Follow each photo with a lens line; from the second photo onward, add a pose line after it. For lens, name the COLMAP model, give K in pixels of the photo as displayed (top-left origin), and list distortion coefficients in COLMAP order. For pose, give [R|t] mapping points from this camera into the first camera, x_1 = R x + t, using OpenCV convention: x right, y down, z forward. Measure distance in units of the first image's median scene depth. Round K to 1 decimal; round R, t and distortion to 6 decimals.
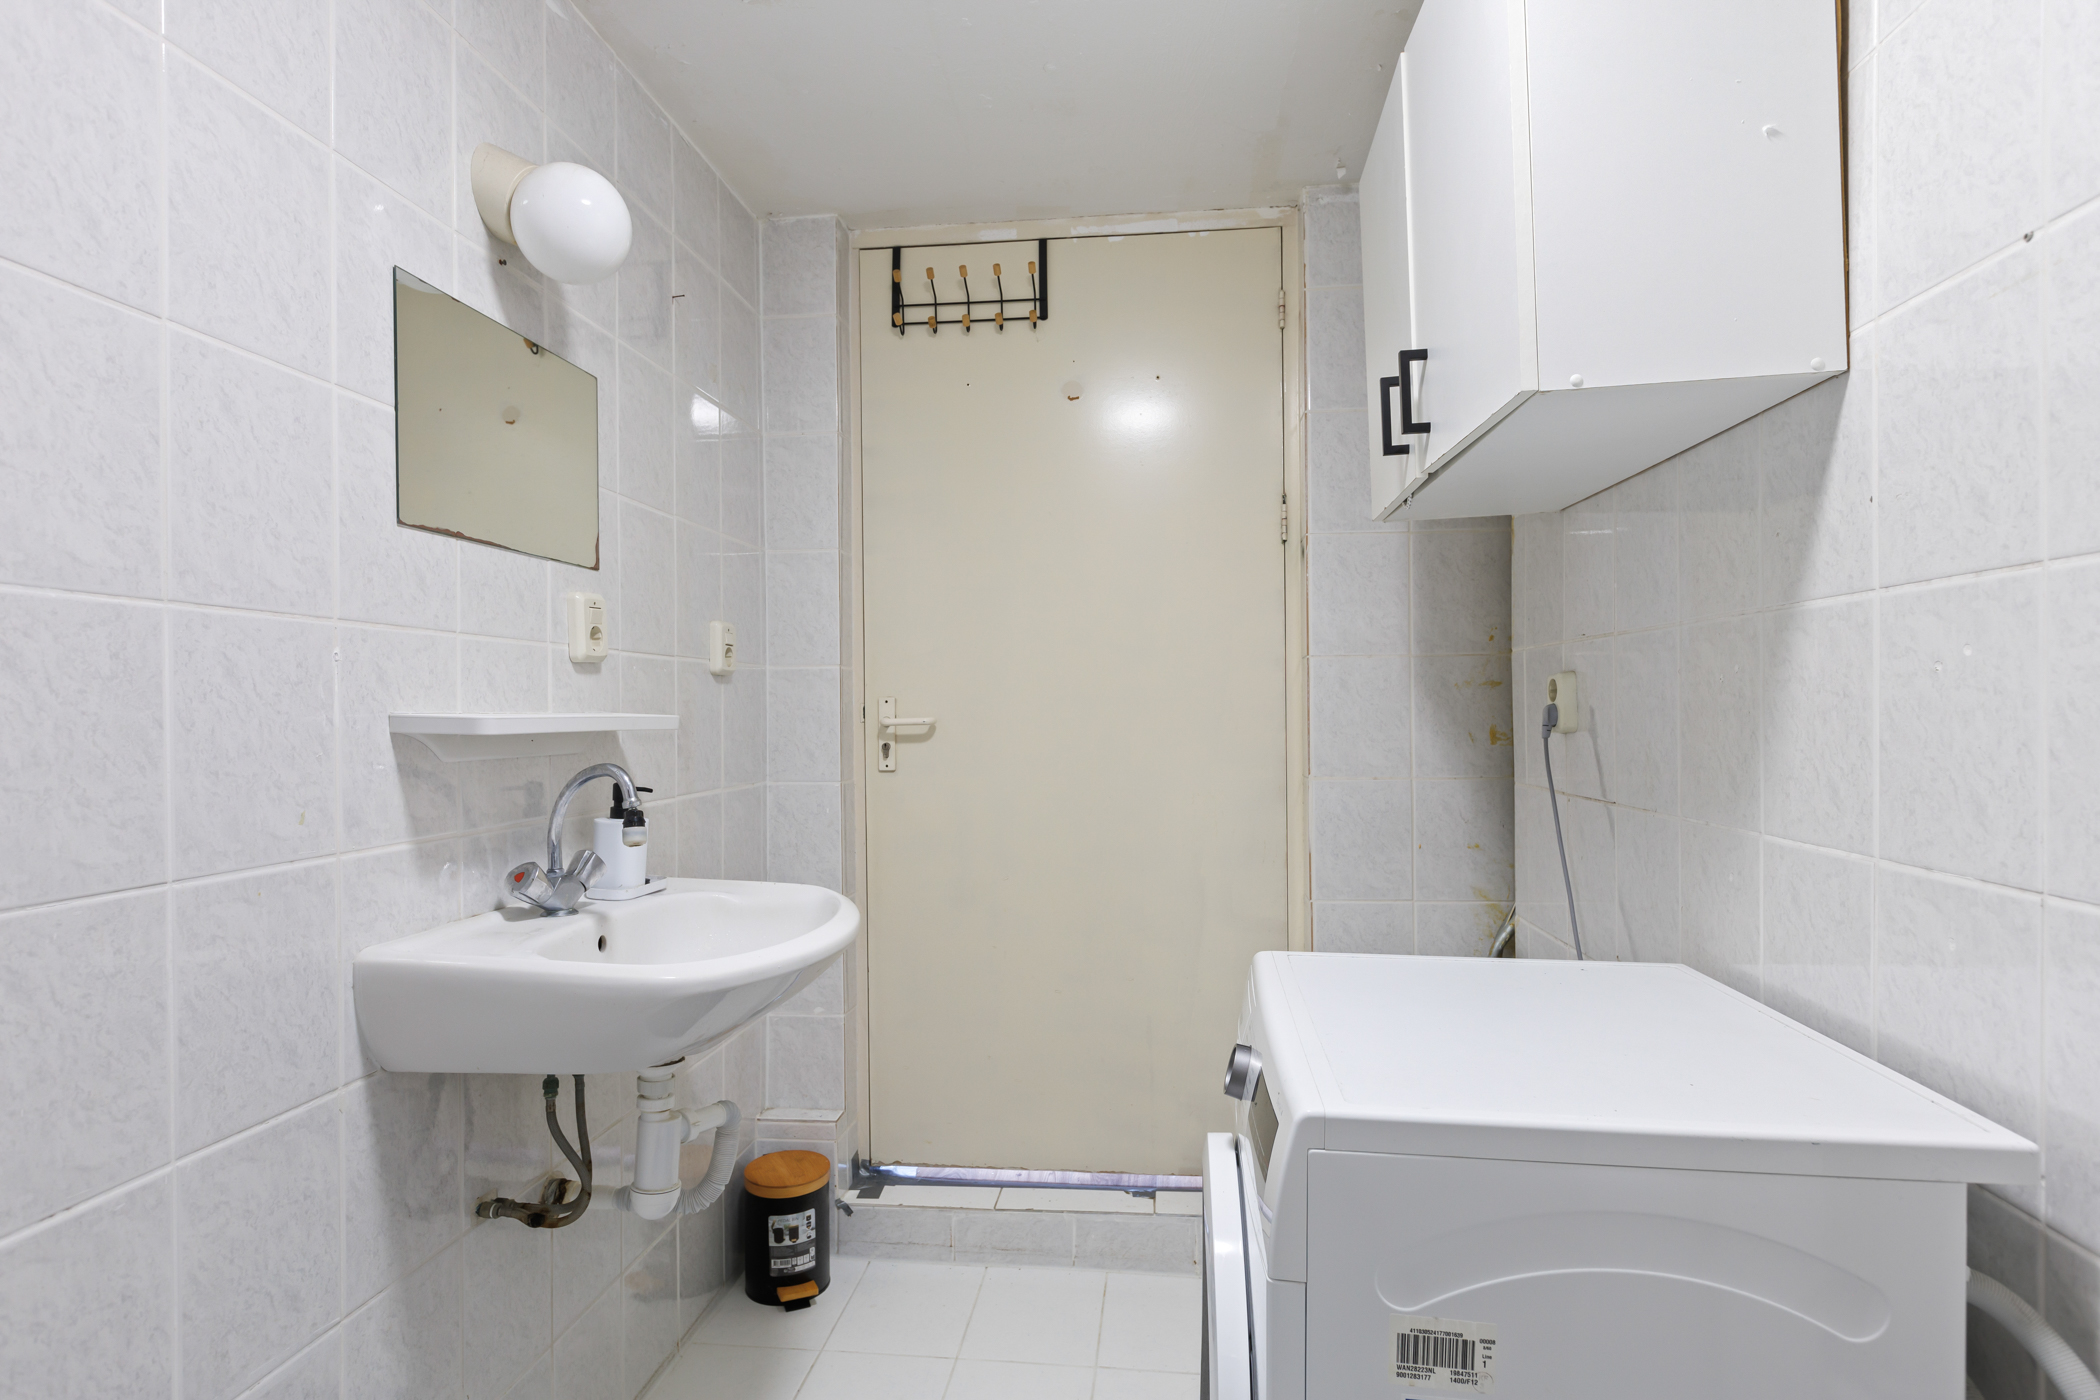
lens RADIAL K [[1204.3, 0, 1048.2], [0, 1204.3, 705.1], [0, 0, 1]] dist [0.000673, 0.000125]
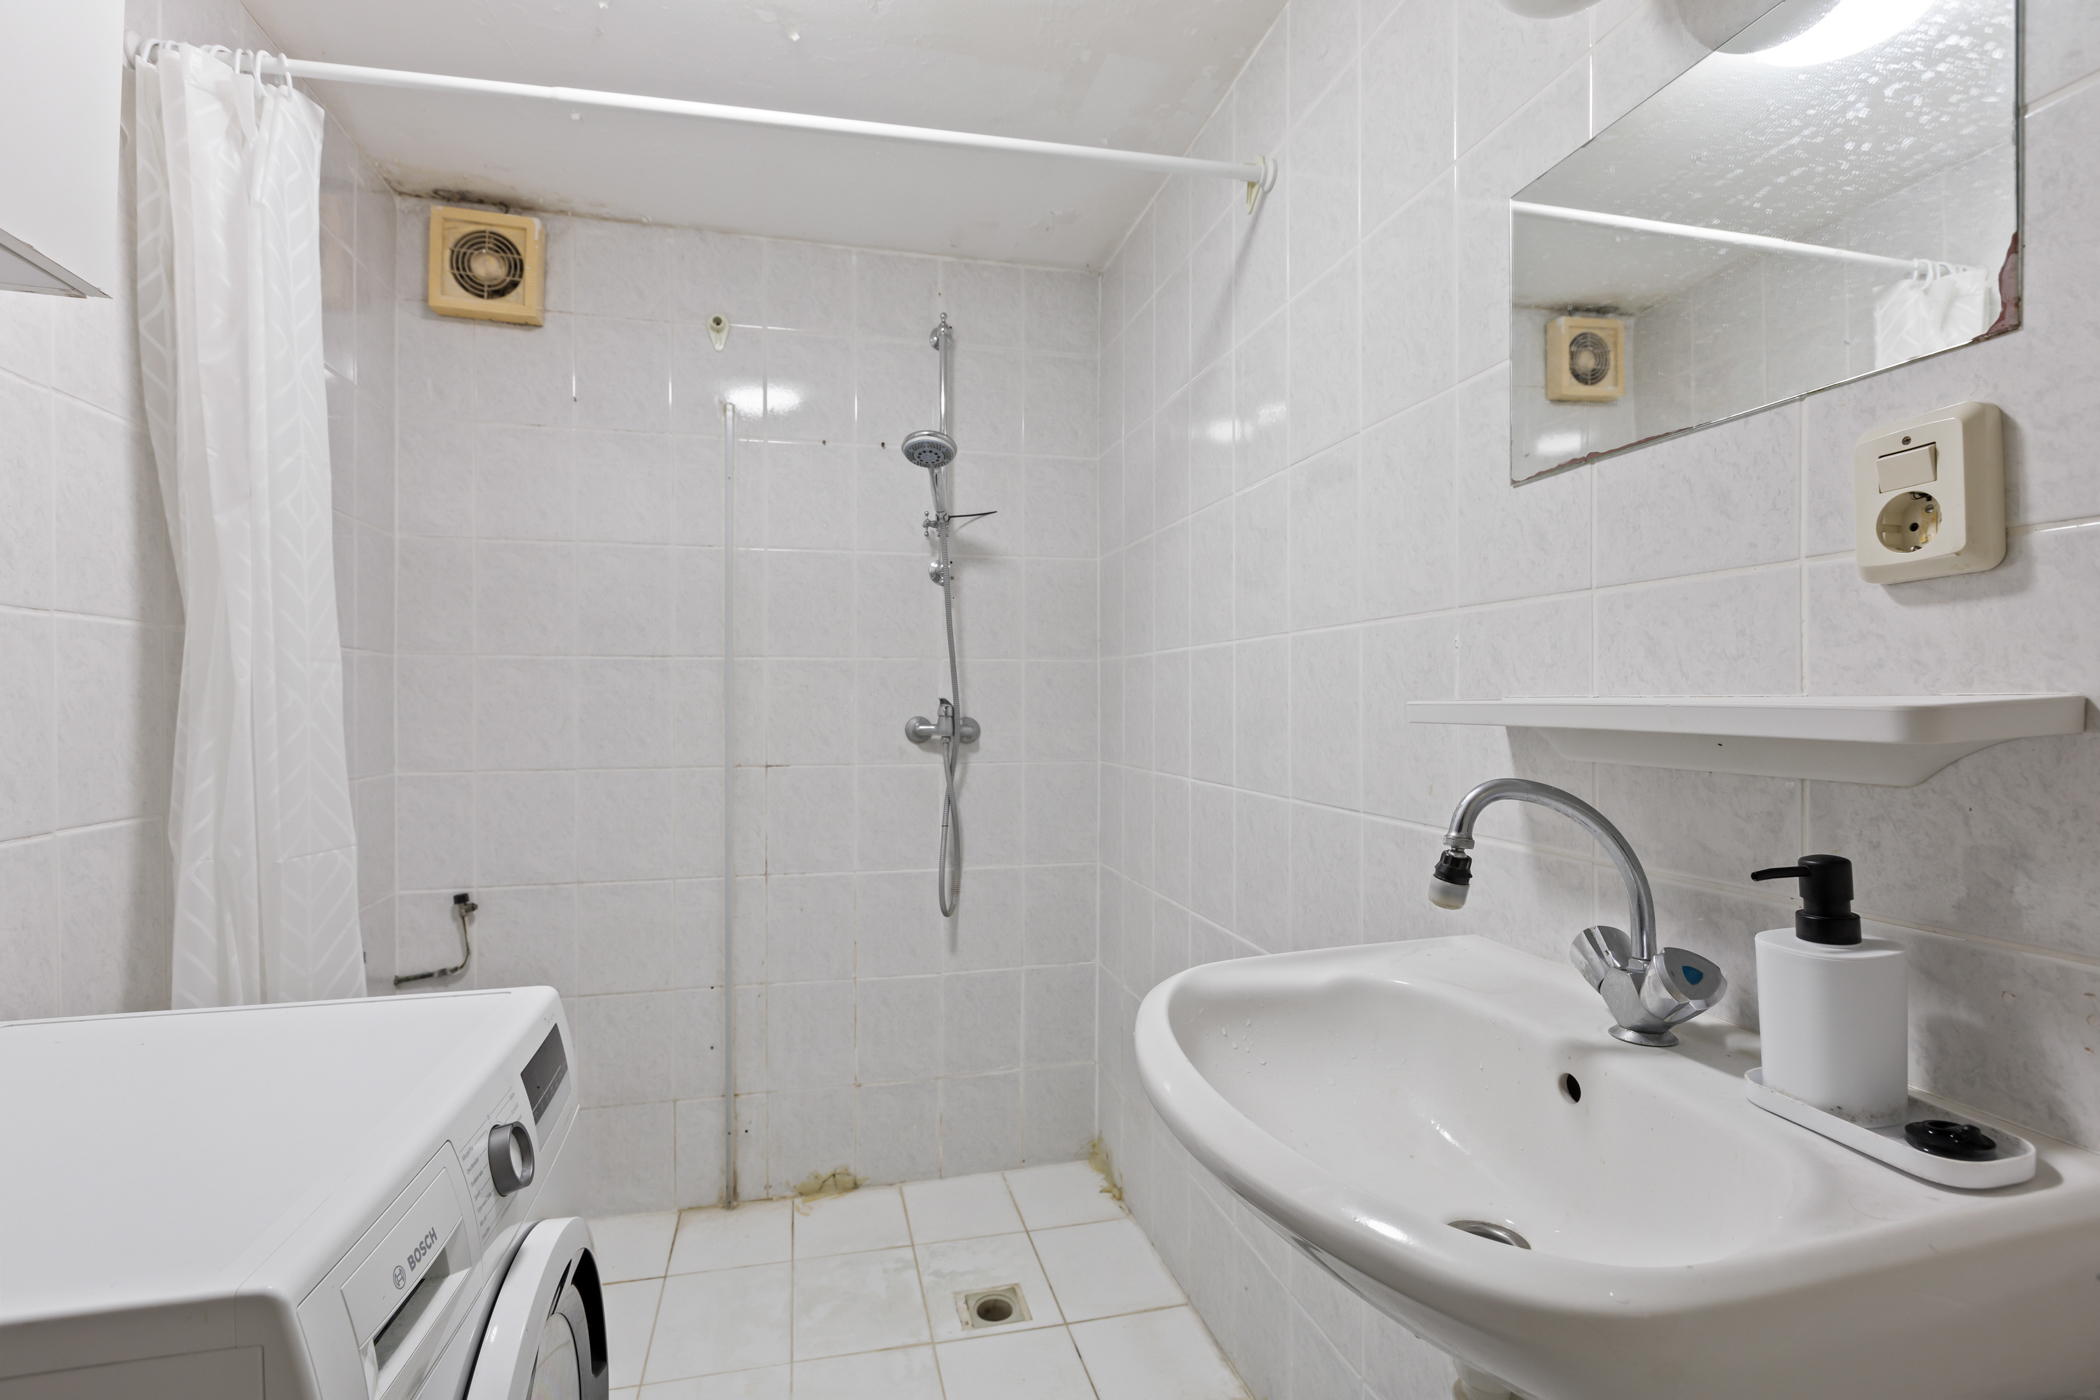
lens RADIAL K [[1022.8, 0, 1050.6], [0, 1022.8, 687.2], [0, 0, 1]] dist [-0.000258, -0.000013]
pose [[-0.939359, 0.012542, -0.342705, 0.045576], [0.018632, 0.999722, -0.014481, 0.003845], [0.342428, -0.019988, -0.939331, 1.618342]]
